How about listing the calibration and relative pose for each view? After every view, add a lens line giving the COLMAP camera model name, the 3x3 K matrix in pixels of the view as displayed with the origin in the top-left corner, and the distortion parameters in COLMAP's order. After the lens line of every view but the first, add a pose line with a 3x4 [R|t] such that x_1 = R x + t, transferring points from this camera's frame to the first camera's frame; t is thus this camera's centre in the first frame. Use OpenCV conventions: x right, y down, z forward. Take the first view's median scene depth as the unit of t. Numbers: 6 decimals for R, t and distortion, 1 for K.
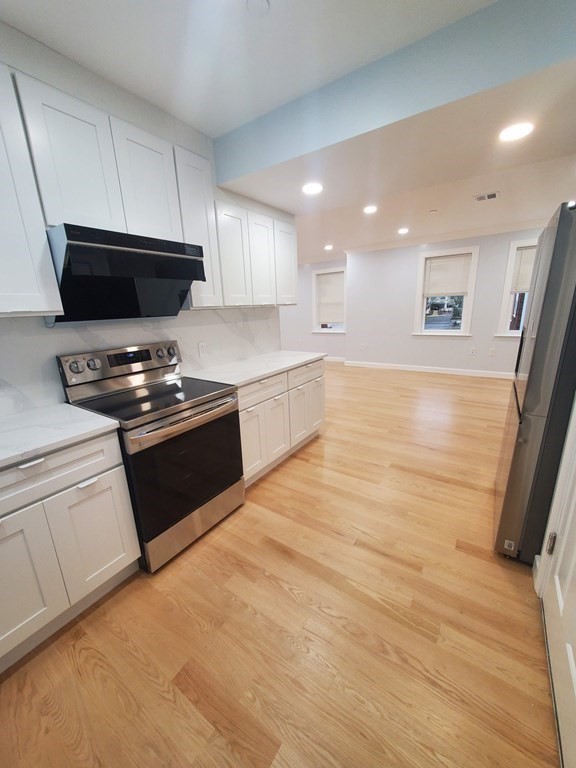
lens RADIAL K [[301.9, 0, 284.6], [0, 301.9, 385.5], [0, 0, 1]] dist [0.004615, 0.000210]
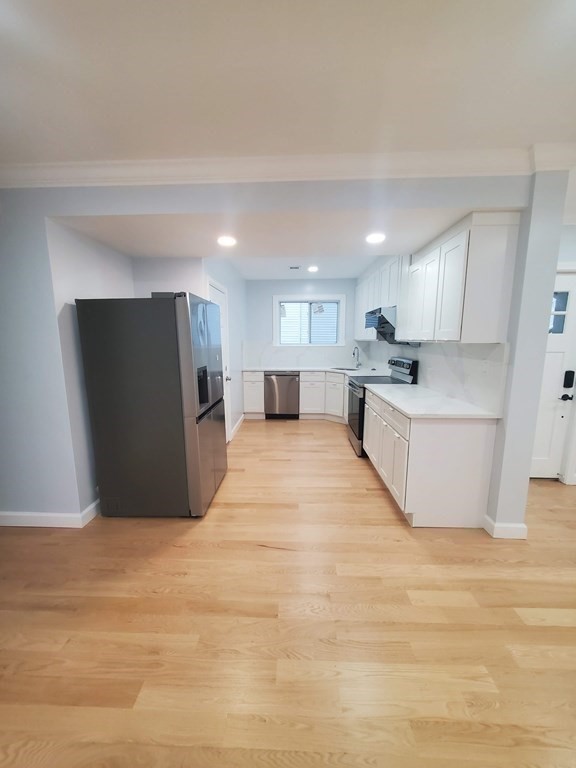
lens RADIAL K [[301.9, 0, 286.4], [0, 301.9, 387.7], [0, 0, 1]] dist [0.004615, 0.000210]
pose [[-0.840085, 0.117280, -0.529625, 0.853680], [-0.107836, 0.920756, 0.374940, -0.448912], [0.531628, 0.372095, -0.760866, 1.580380]]
